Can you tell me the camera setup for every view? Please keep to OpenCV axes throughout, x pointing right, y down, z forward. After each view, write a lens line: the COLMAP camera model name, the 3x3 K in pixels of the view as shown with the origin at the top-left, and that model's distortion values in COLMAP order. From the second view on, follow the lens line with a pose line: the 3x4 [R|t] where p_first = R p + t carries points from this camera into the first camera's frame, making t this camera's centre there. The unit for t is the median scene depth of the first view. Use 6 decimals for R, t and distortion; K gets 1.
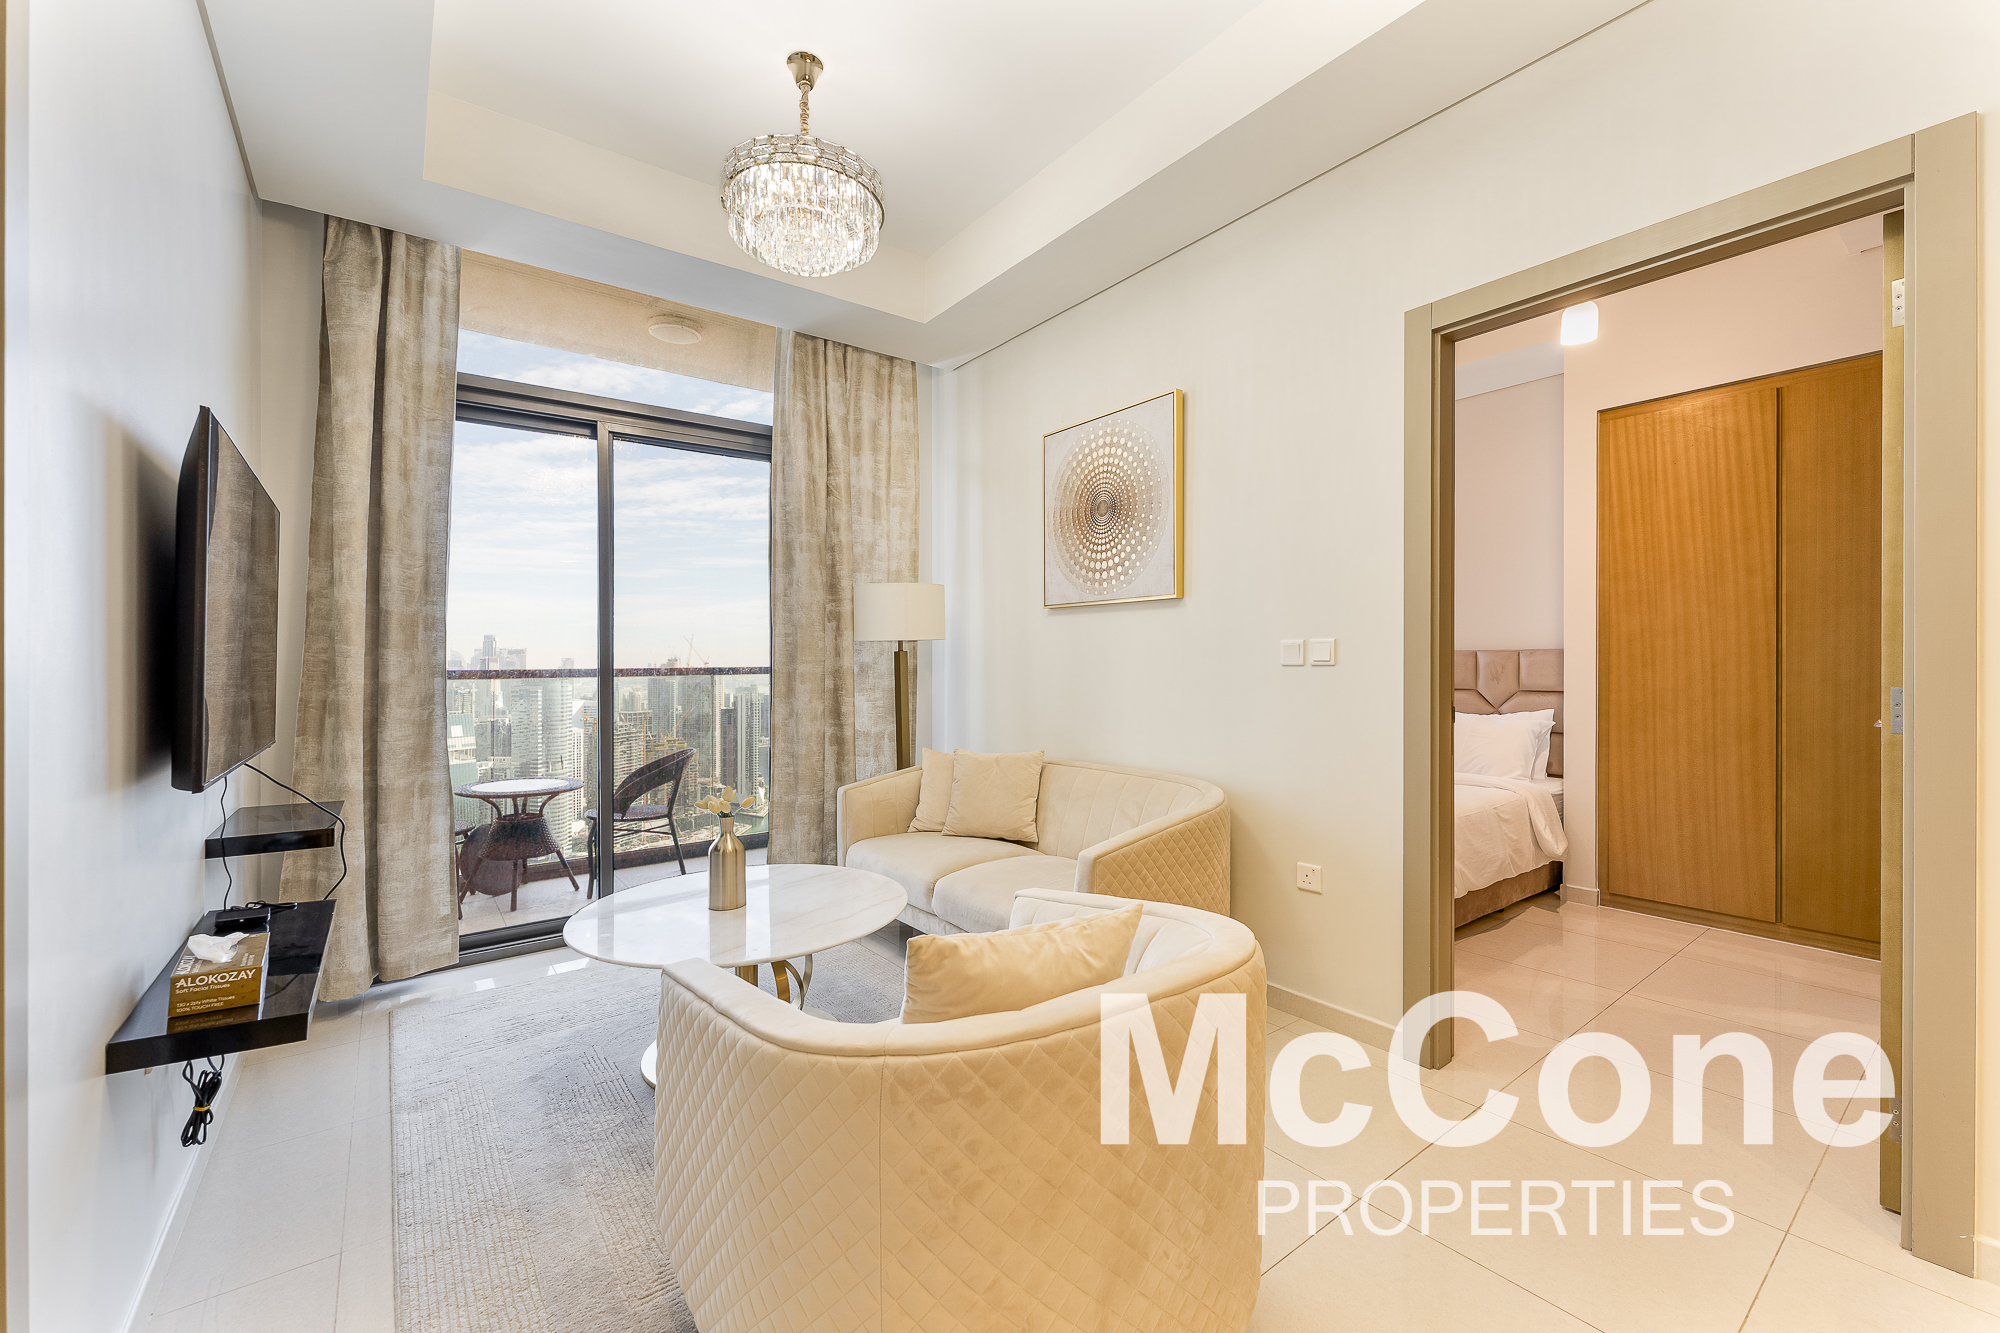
lens RADIAL K [[808.7, 0, 987.5], [0, 808.7, 662.9], [0, 0, 1]] dist [-0.019718, -0.000782]
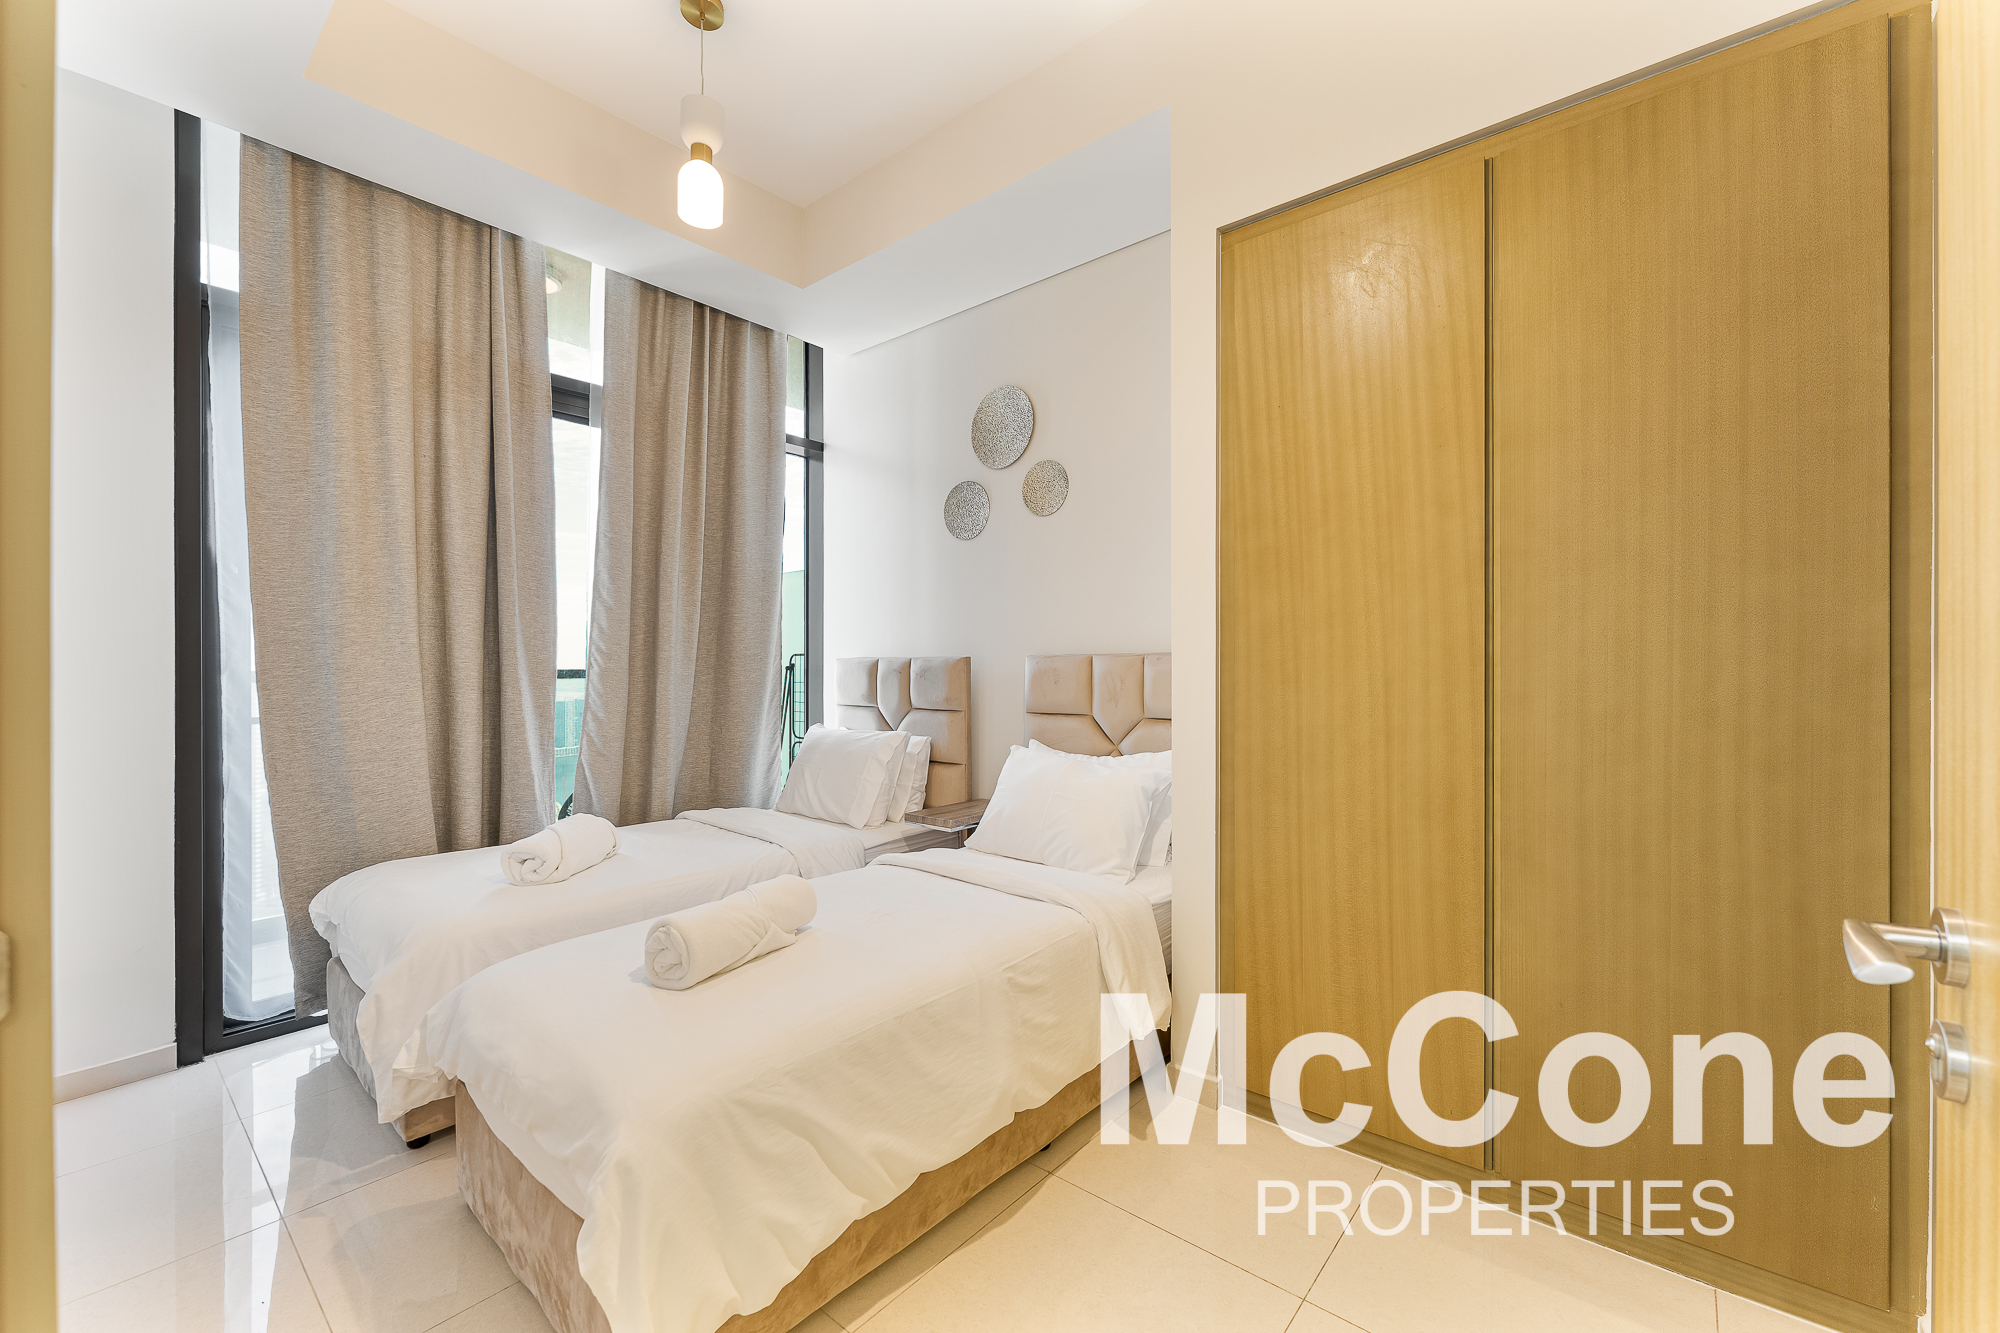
lens RADIAL K [[808.7, 0, 1022.1], [0, 808.7, 660.8], [0, 0, 1]] dist [-0.019718, -0.000782]
pose [[0.966745, 0.005285, 0.255686, 0.518558], [-0.003312, 0.999961, -0.008148, -0.006228], [-0.255720, 0.007030, 0.966725, 0.519297]]
